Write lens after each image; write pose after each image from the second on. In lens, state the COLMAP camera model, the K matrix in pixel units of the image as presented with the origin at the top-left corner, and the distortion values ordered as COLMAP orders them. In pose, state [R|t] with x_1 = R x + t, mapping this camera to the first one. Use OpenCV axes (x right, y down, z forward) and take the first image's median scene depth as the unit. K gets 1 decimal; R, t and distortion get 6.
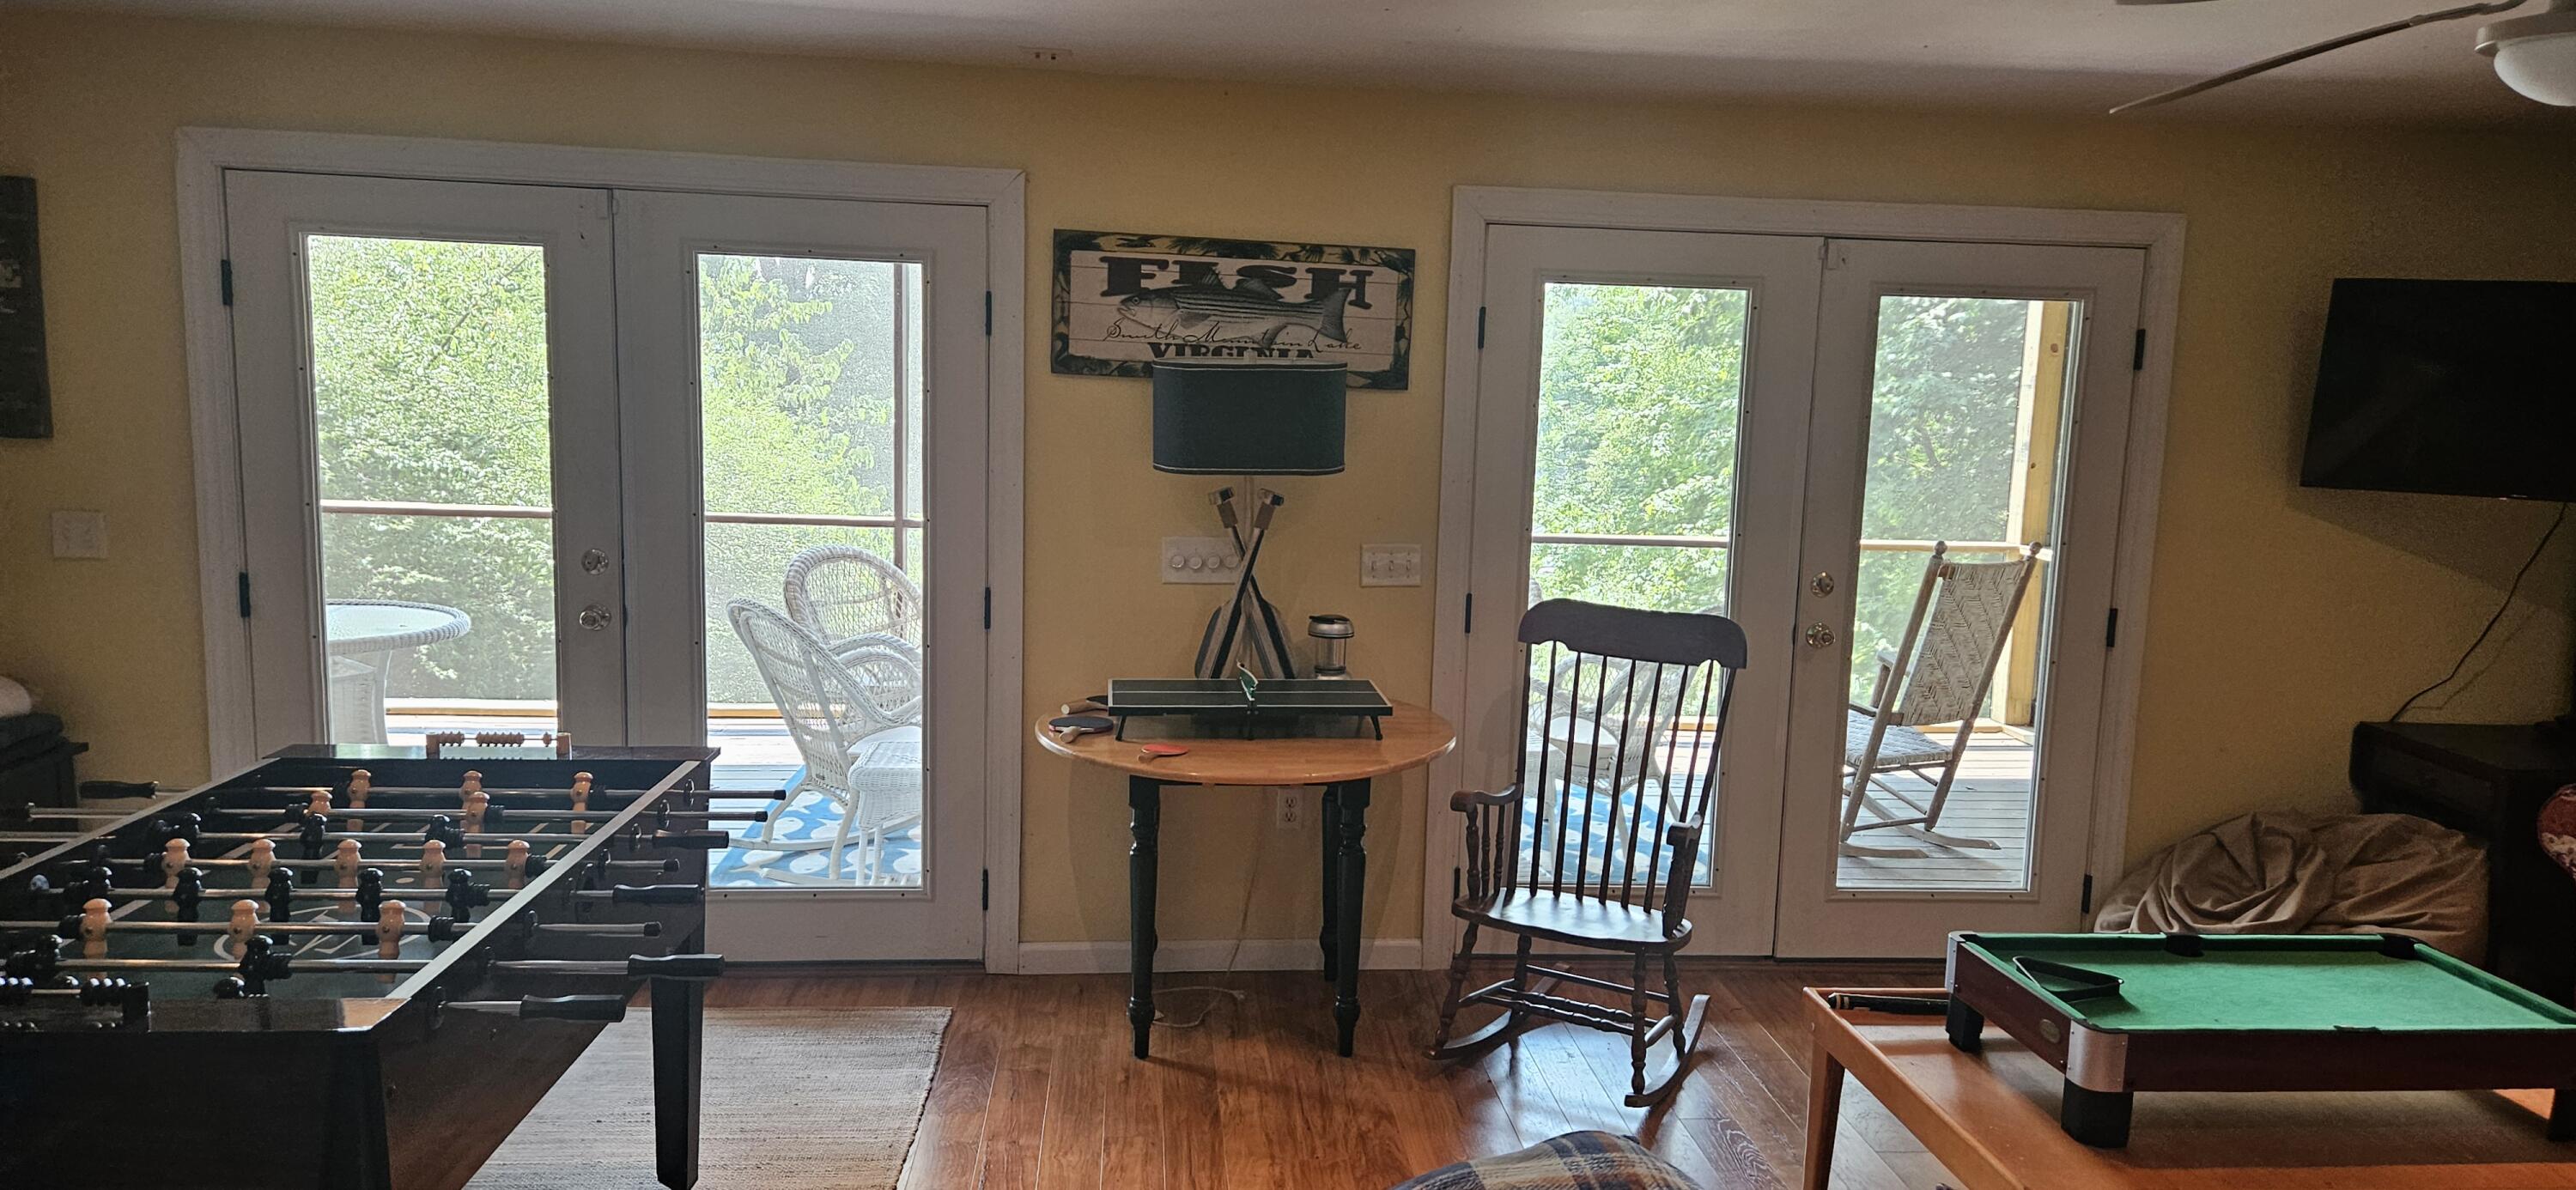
lens RADIAL K [[1675.7, 0, 1304.7], [0, 1675.7, 609.1], [0, 0, 1]] dist [0.047774, -0.008606]
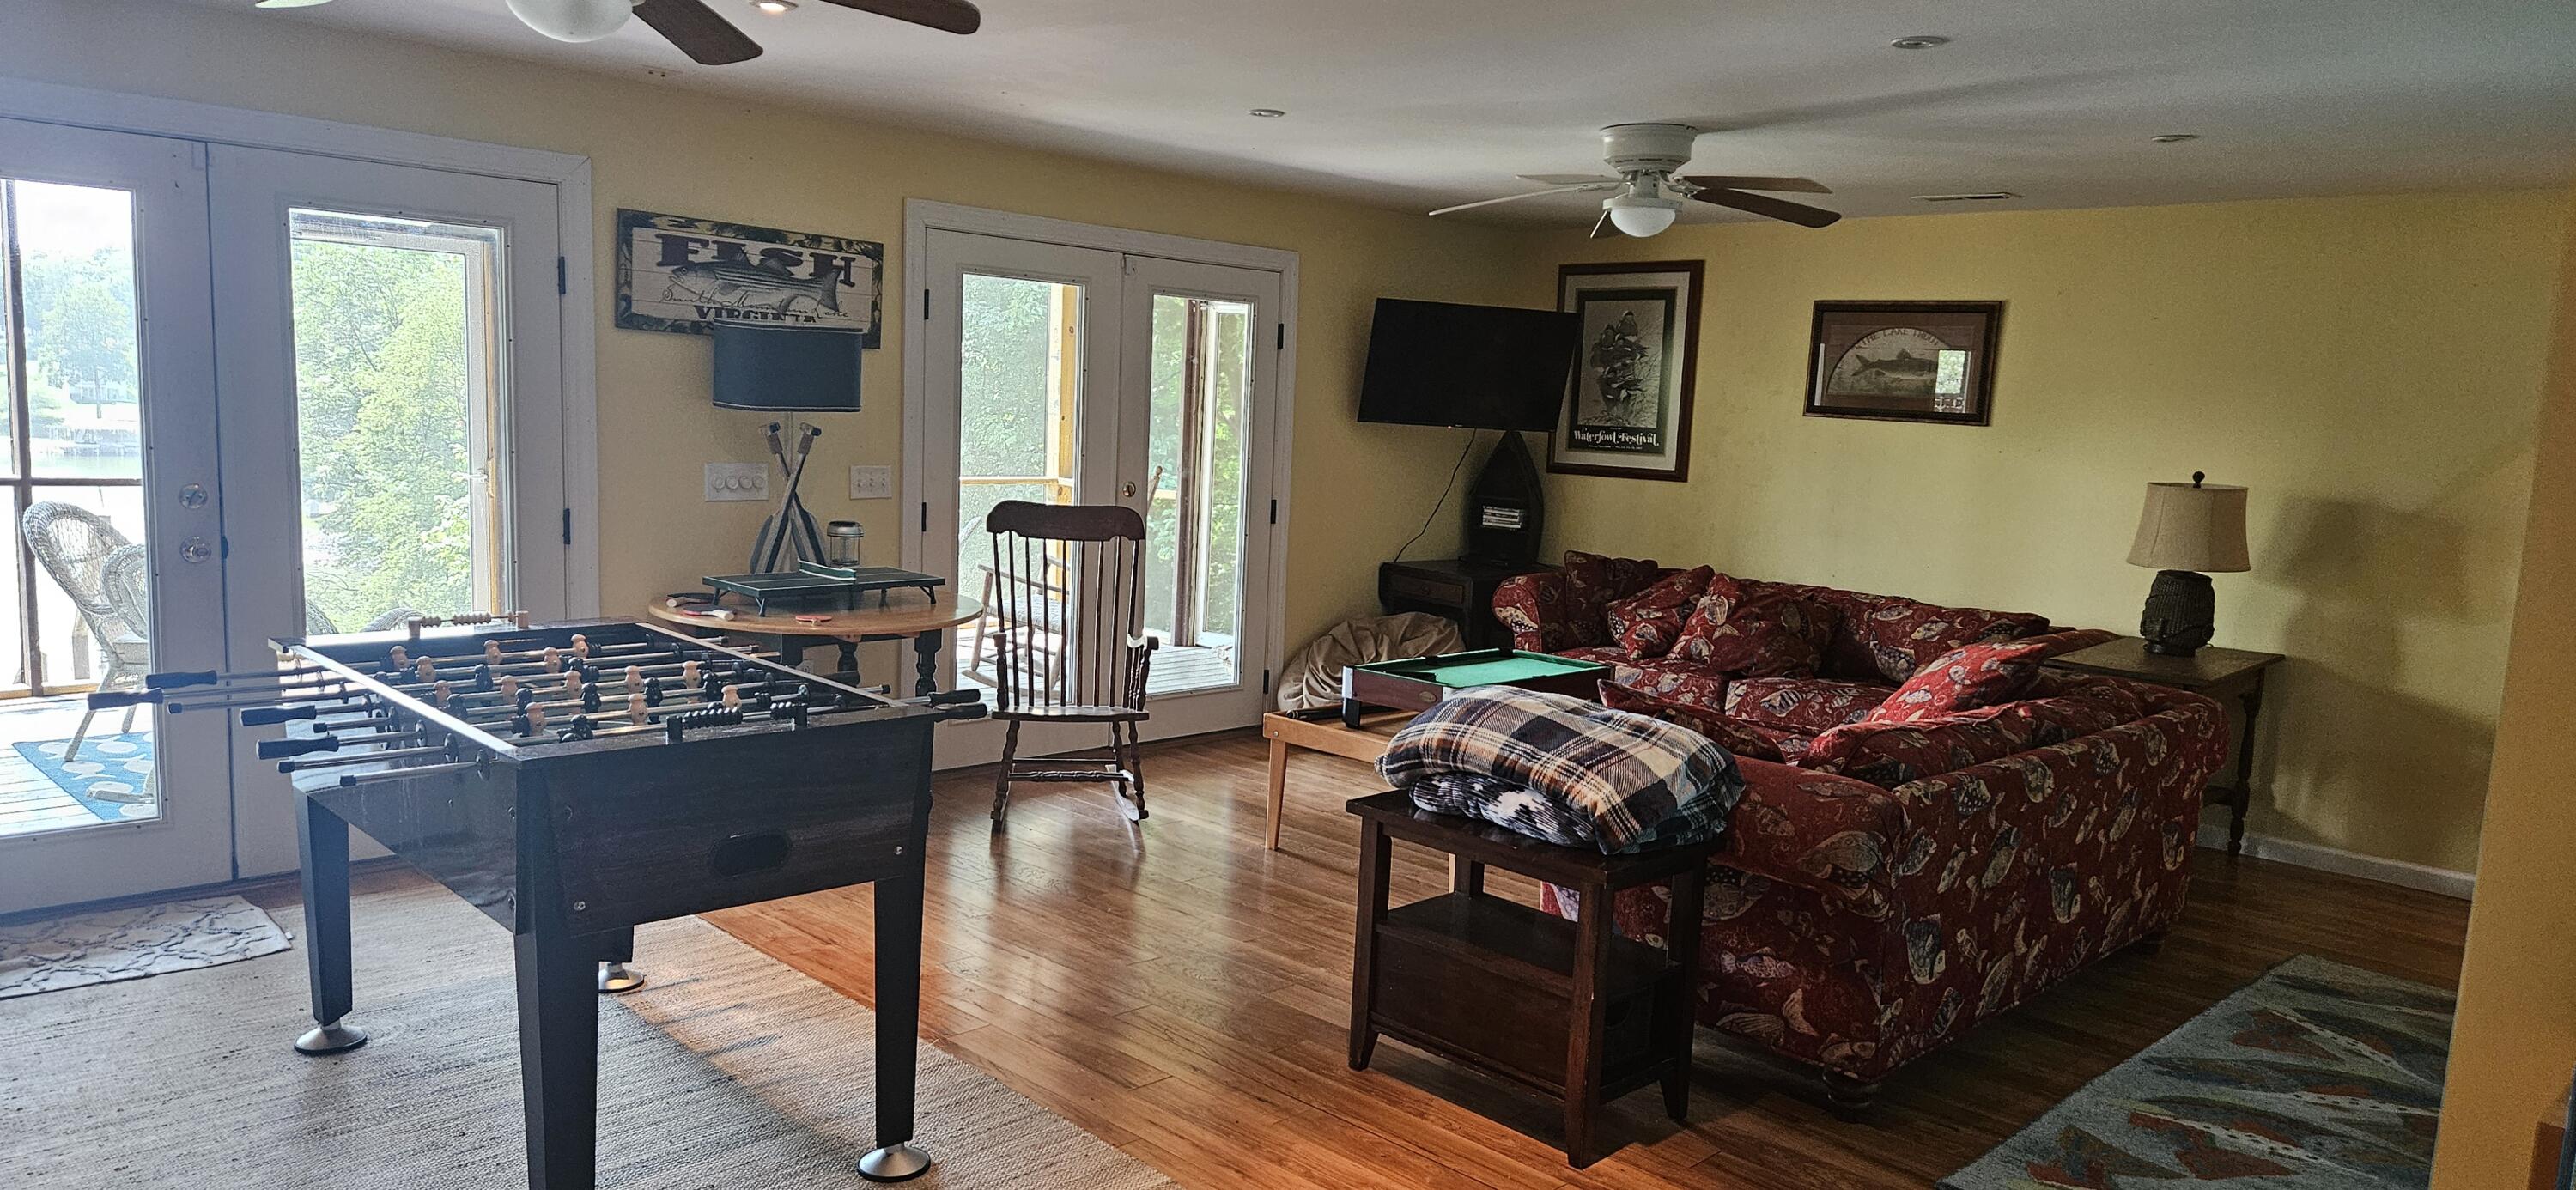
lens RADIAL K [[1675.7, 0, 1344.8], [0, 1675.7, 625.3], [0, 0, 1]] dist [0.047774, -0.008606]
pose [[0.756381, -0.085163, 0.648564, -0.556766], [0.061028, 0.996352, 0.059658, 0.031311], [-0.651279, -0.005544, 0.758818, -0.260370]]
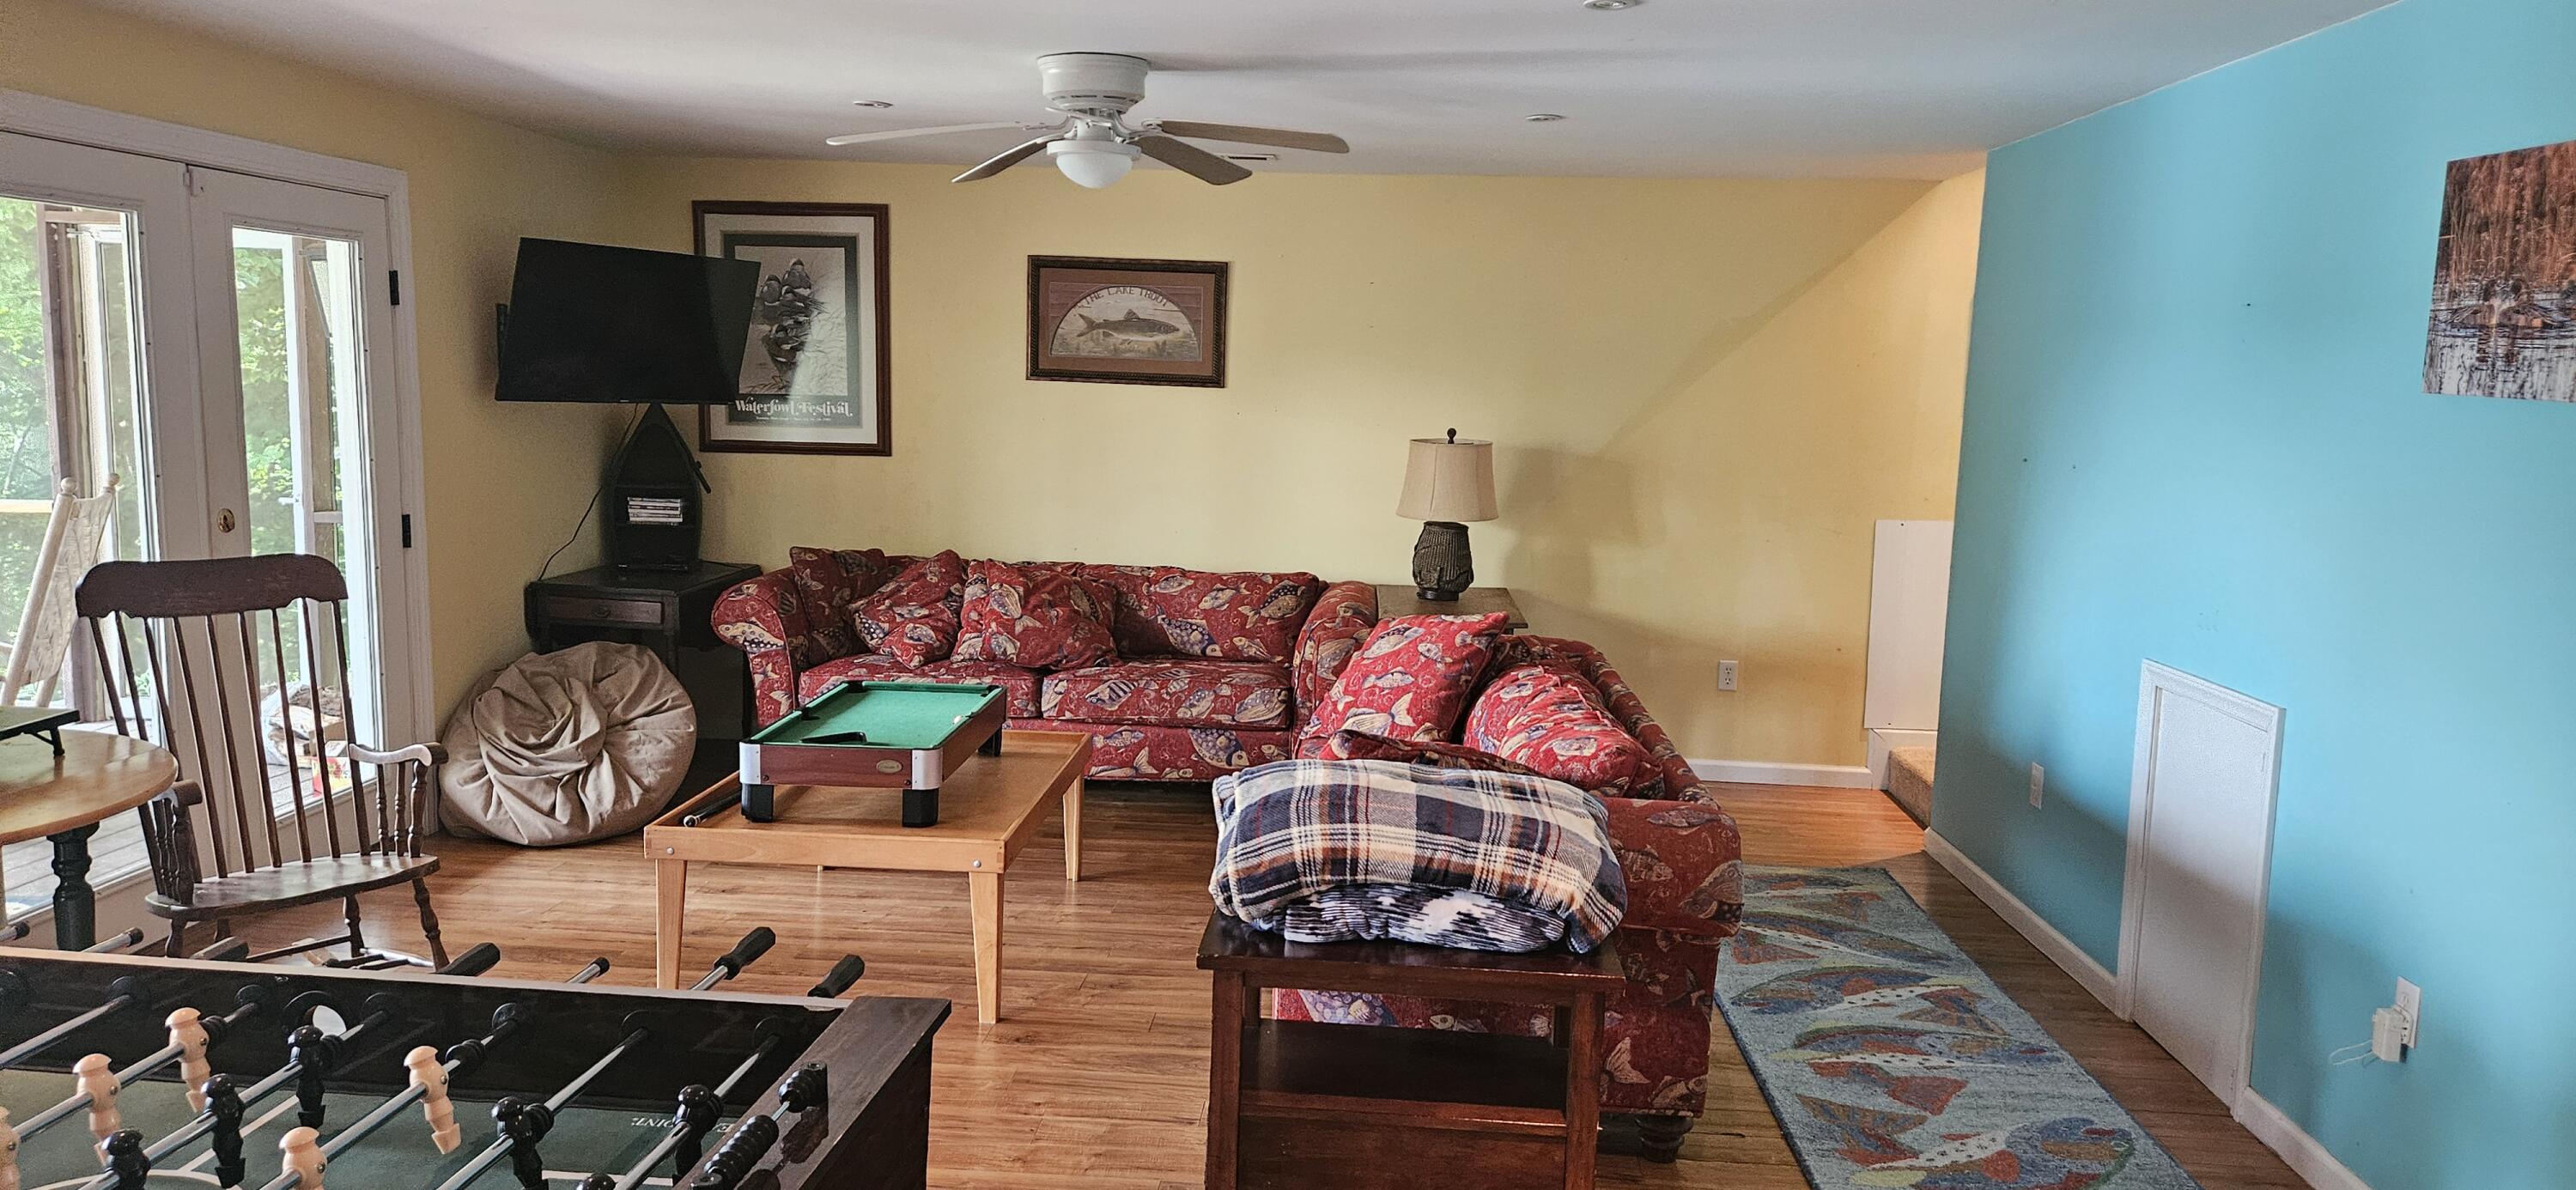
lens RADIAL K [[1675.7, 0, 1283.7], [0, 1675.7, 586.4], [0, 0, 1]] dist [0.047774, -0.008606]
pose [[0.178635, -0.151723, 0.972147, -0.598901], [0.106548, 0.985212, 0.134184, -0.047367], [-0.978129, 0.079610, 0.192159, 0.227161]]
